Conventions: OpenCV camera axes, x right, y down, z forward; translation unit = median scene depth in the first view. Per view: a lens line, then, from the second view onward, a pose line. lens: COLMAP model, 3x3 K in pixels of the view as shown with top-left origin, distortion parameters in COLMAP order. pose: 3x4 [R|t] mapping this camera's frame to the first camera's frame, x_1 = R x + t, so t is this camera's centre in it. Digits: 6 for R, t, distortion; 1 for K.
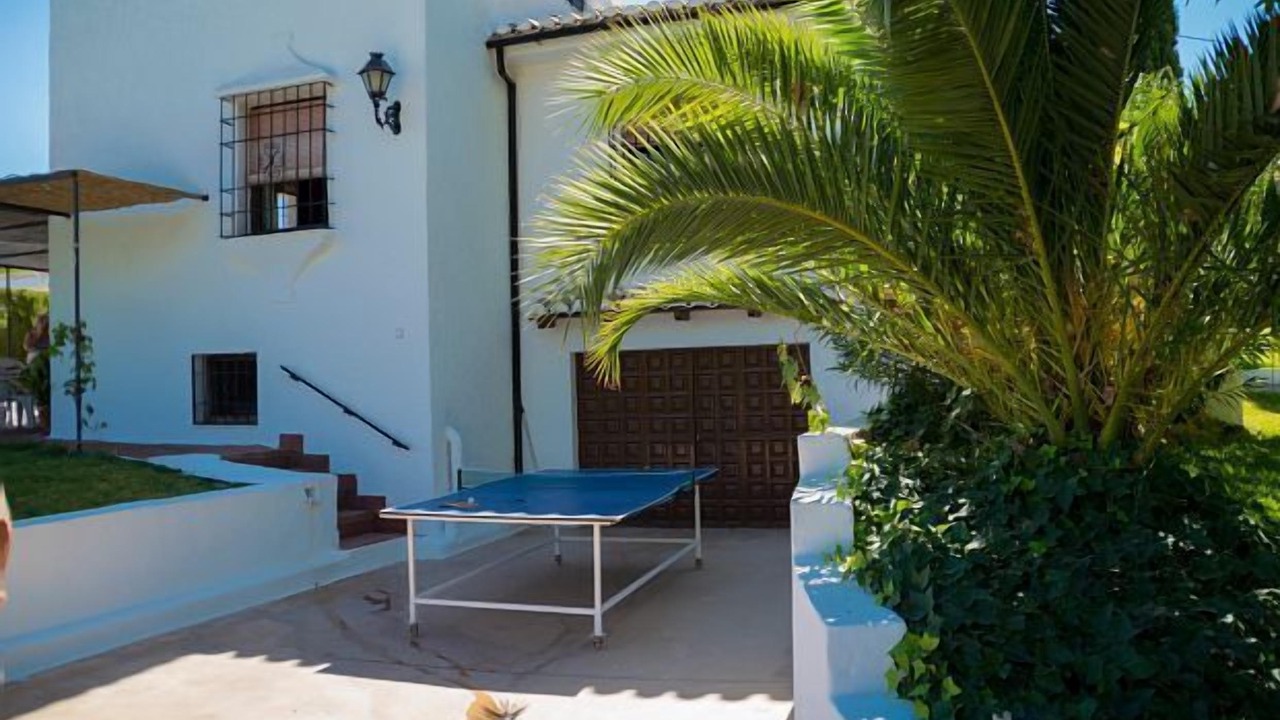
lens RADIAL K [[1016.0, 0, 640.0], [0, 1016.0, 360.0], [0, 0, 1]] dist [0.001720, 0.000379]
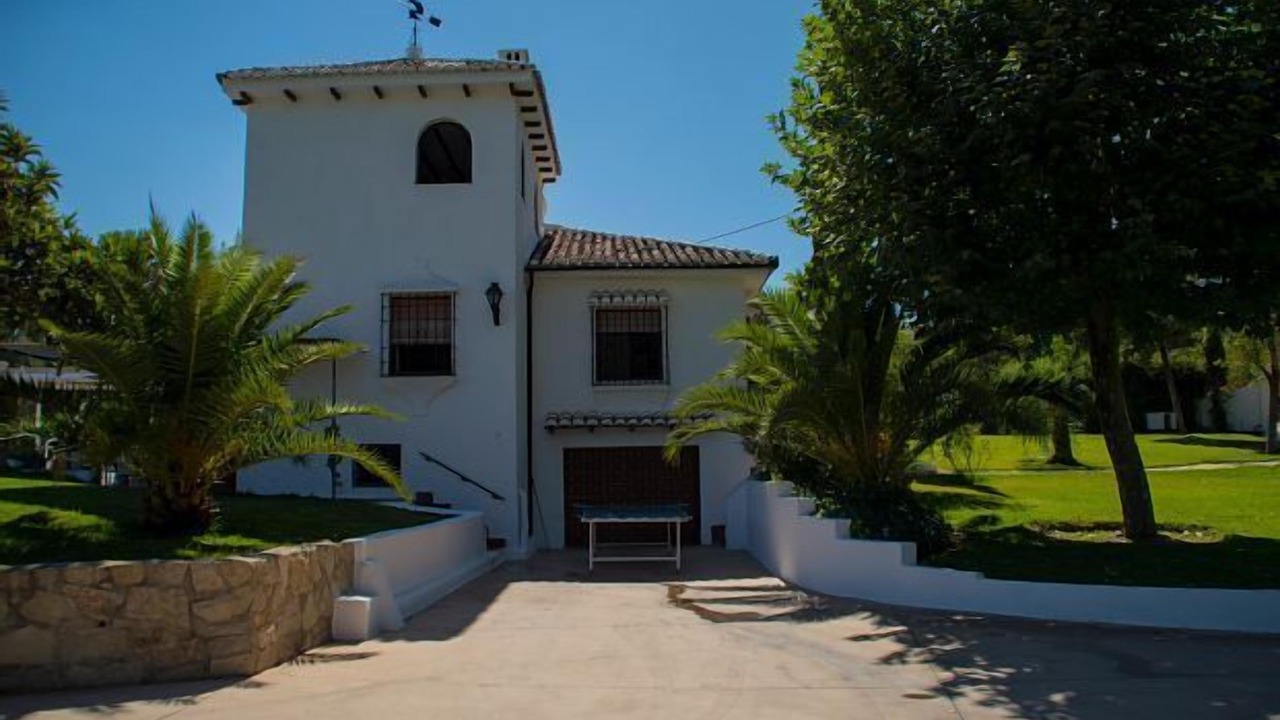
lens RADIAL K [[1016.0, 0, 640.0], [0, 1016.0, 360.0], [0, 0, 1]] dist [0.001720, 0.000379]
pose [[0.953598, 0.047136, 0.297371, -0.537645], [-0.018496, 0.994975, -0.098400, 0.013244], [-0.300515, 0.088334, 0.949678, -0.798772]]
